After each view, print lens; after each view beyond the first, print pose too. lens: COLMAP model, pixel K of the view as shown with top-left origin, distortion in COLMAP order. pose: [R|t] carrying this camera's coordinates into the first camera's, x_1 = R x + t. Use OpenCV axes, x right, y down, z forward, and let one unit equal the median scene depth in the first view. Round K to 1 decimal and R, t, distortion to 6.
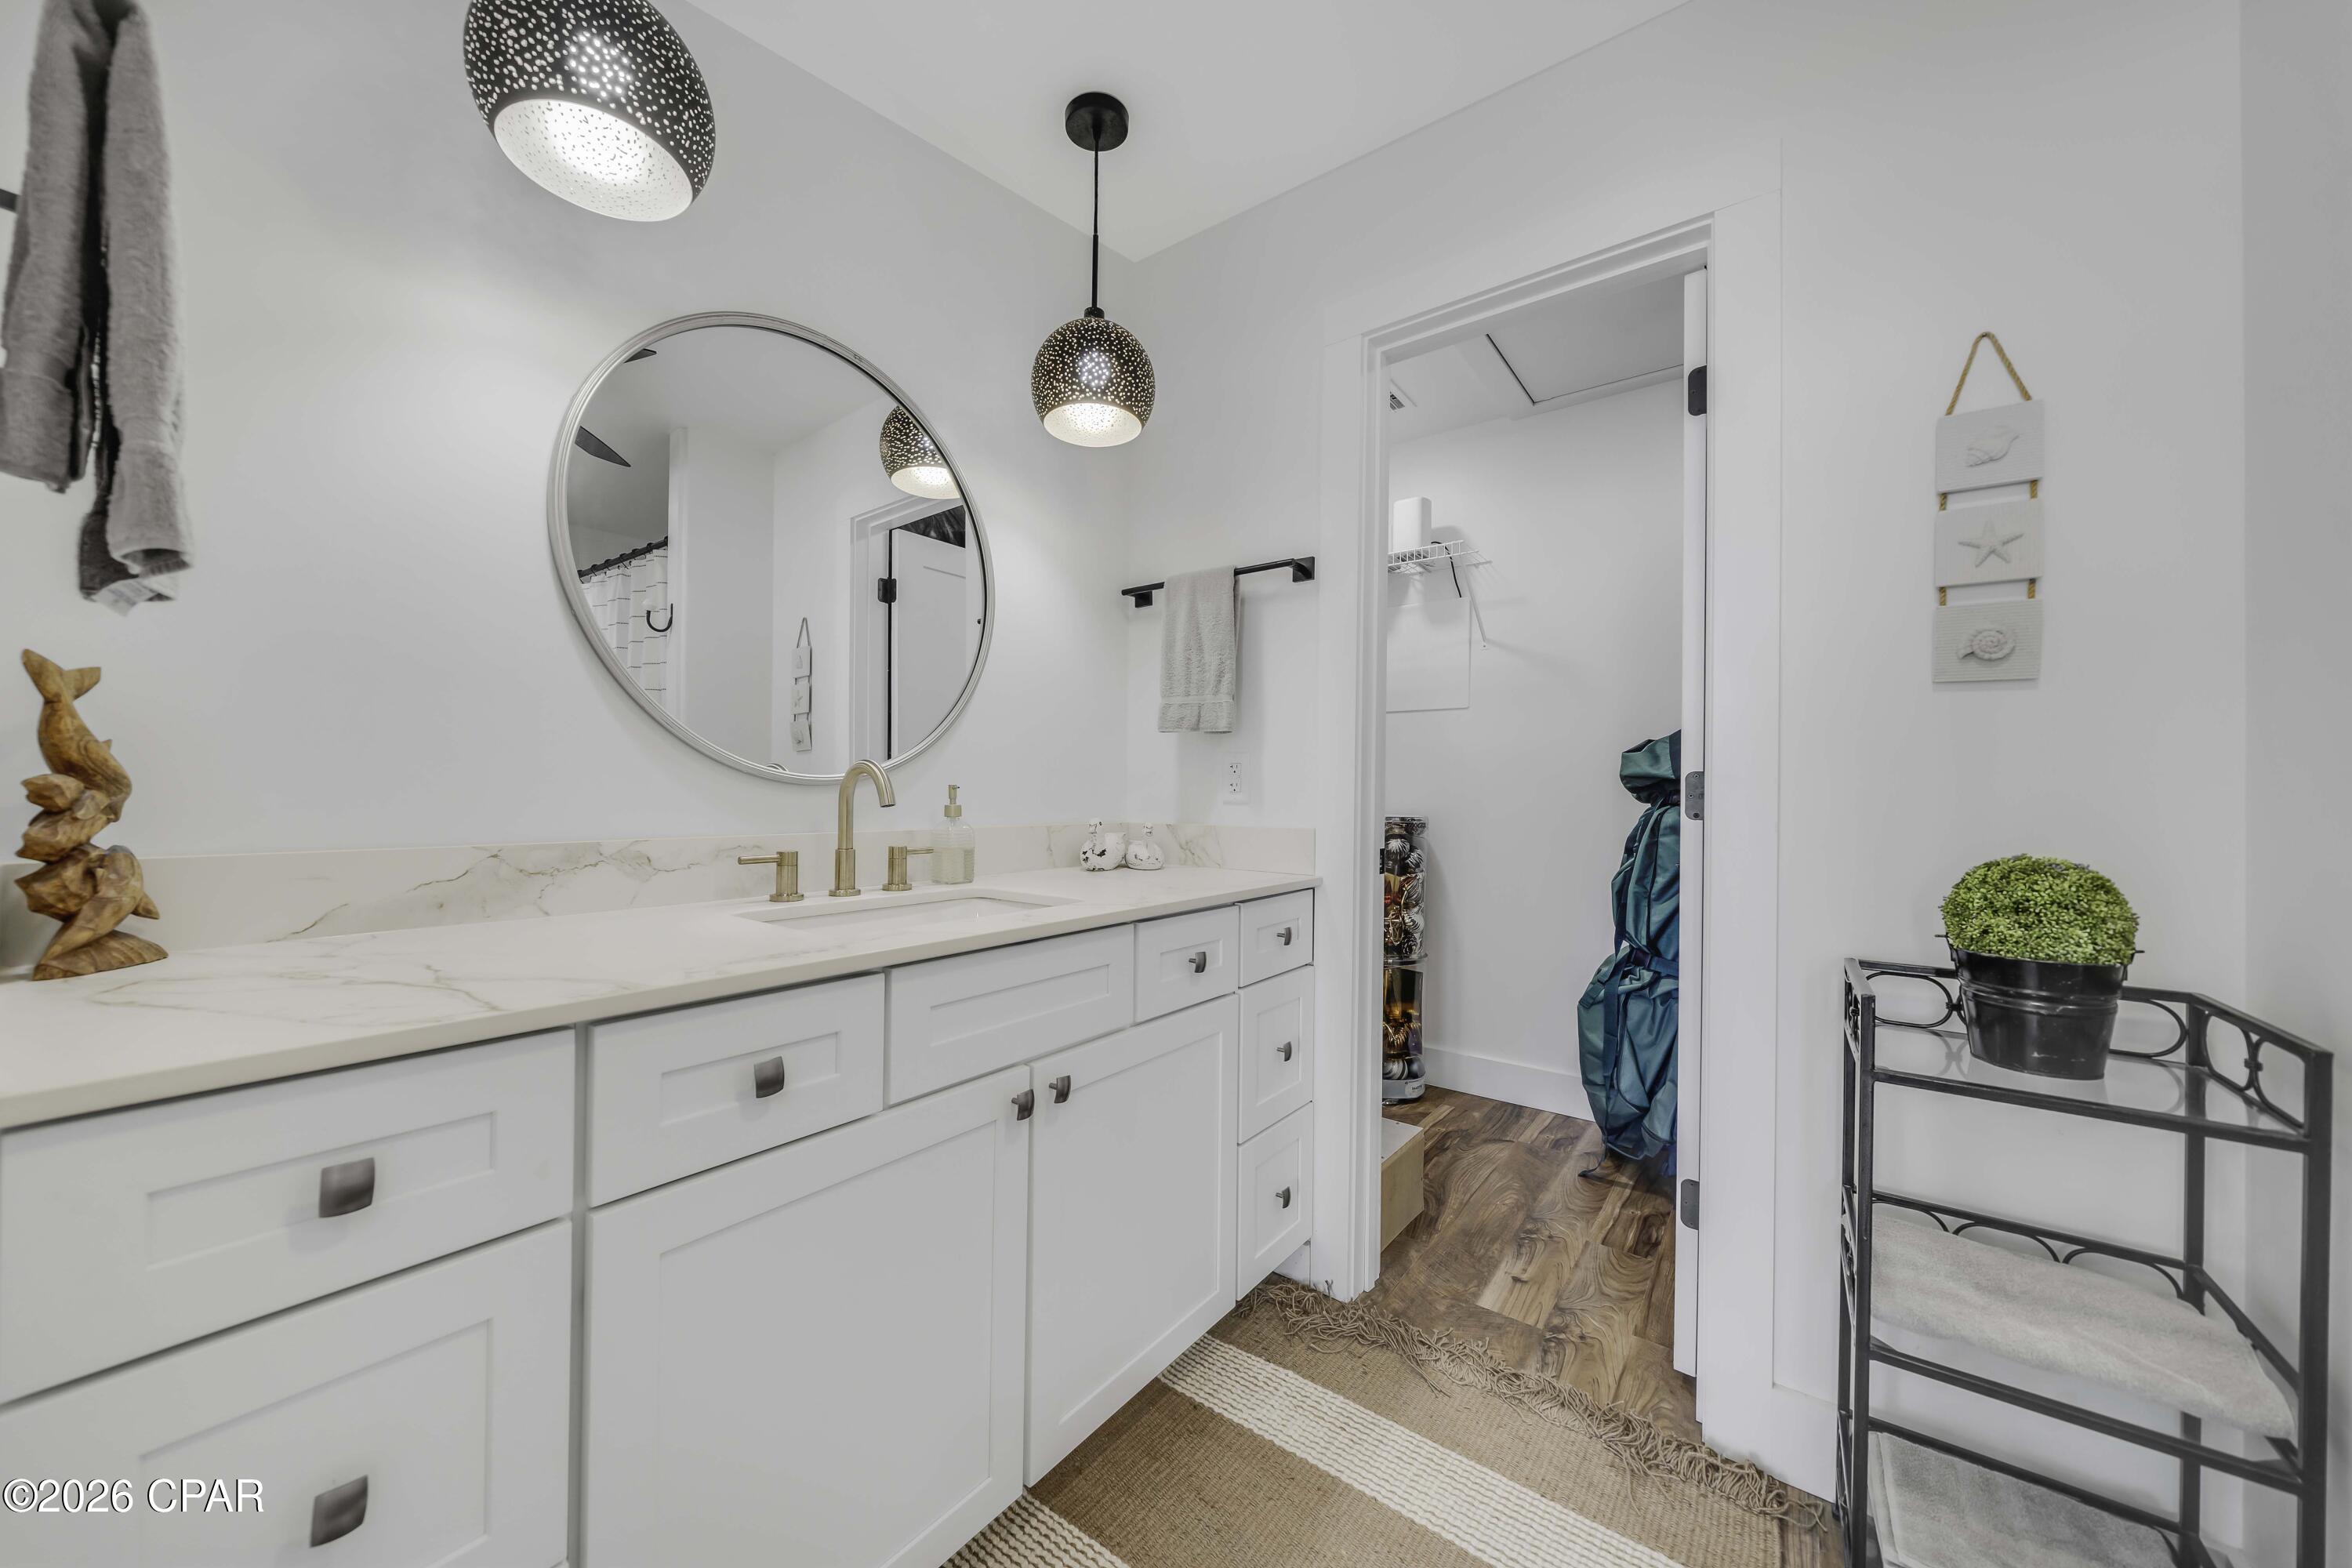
lens RADIAL K [[835.2, 0, 1171.0], [0, 835.2, 783.6], [0, 0, 1]] dist [-0.001573, 0.000007]
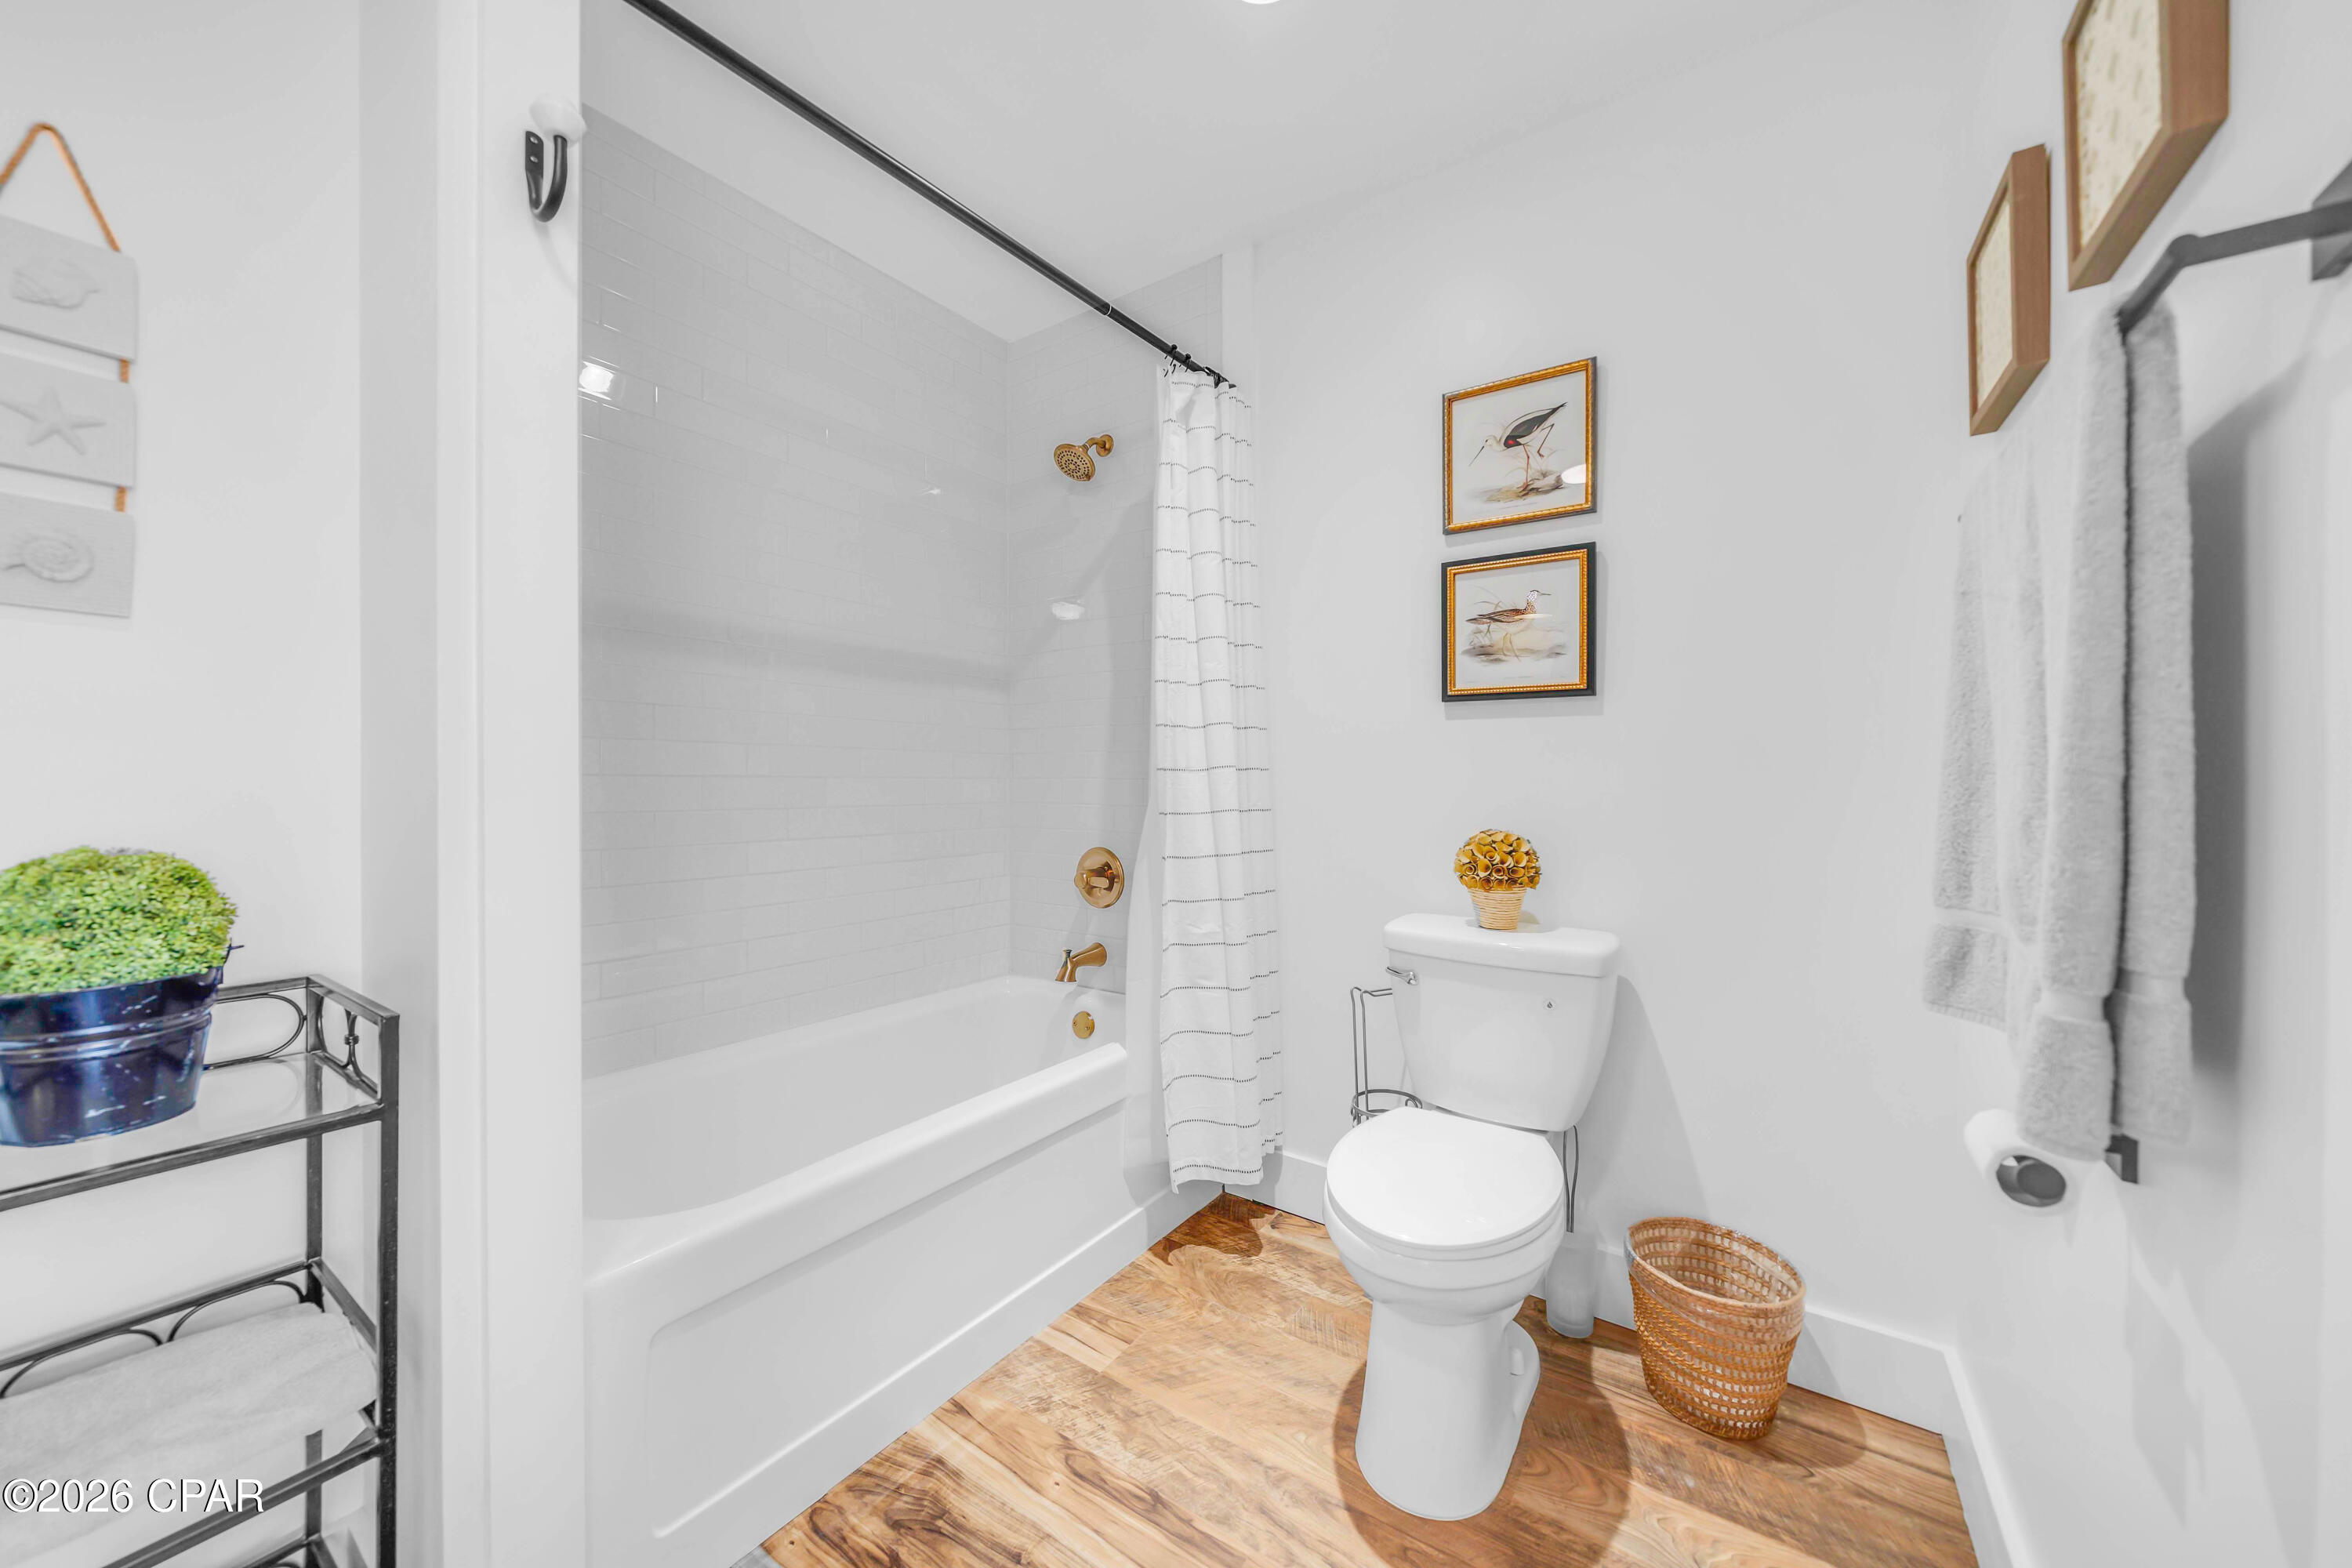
lens RADIAL K [[835.1, 0, 1160.4], [0, 835.1, 787.8], [0, 0, 1]] dist [-0.007656, -0.000110]
pose [[-0.031508, -0.019127, 0.999320, 0.184157], [-0.012225, 0.999749, 0.018750, 0.005004], [-0.999429, -0.011626, -0.031734, 0.046701]]
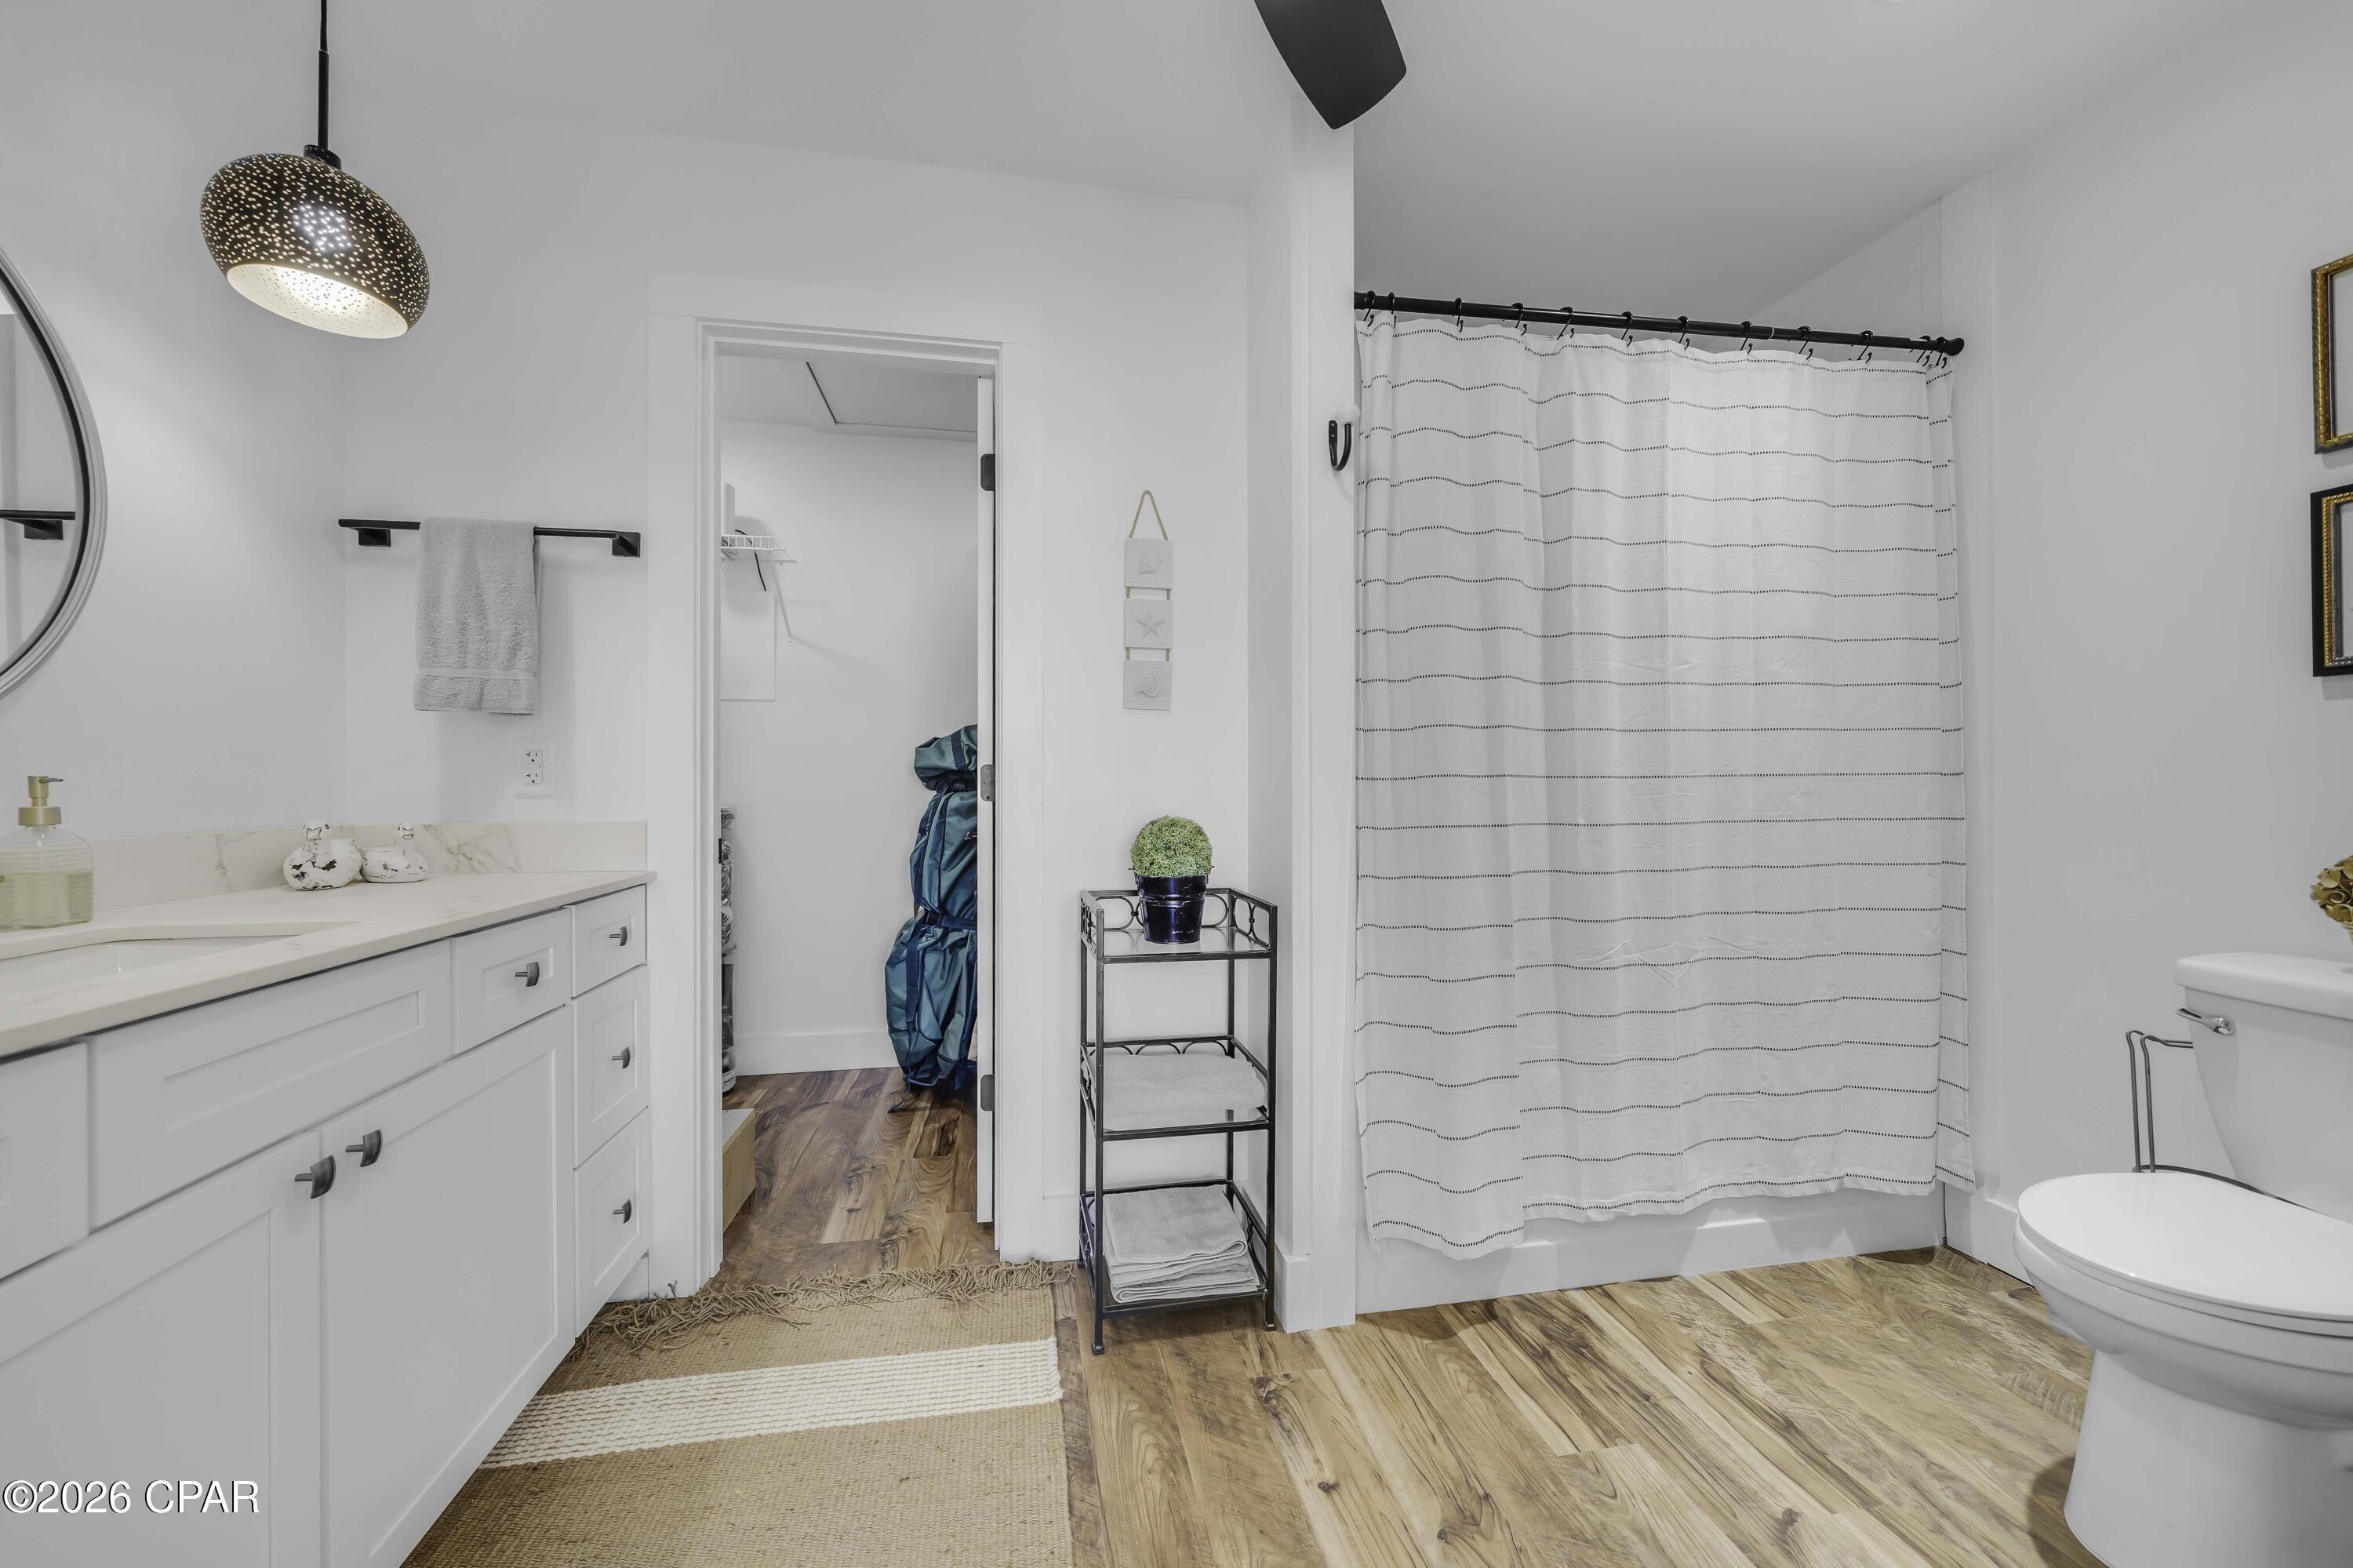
lens RADIAL K [[835.5, 0, 1160.9], [0, 835.5, 787.8], [0, 0, 1]] dist [-0.007656, -0.000110]
pose [[0.676226, -0.013062, 0.736578, -0.156852], [0.001927, 0.999871, 0.015962, 0.002220], [-0.736691, -0.009374, 0.676164, -0.087516]]
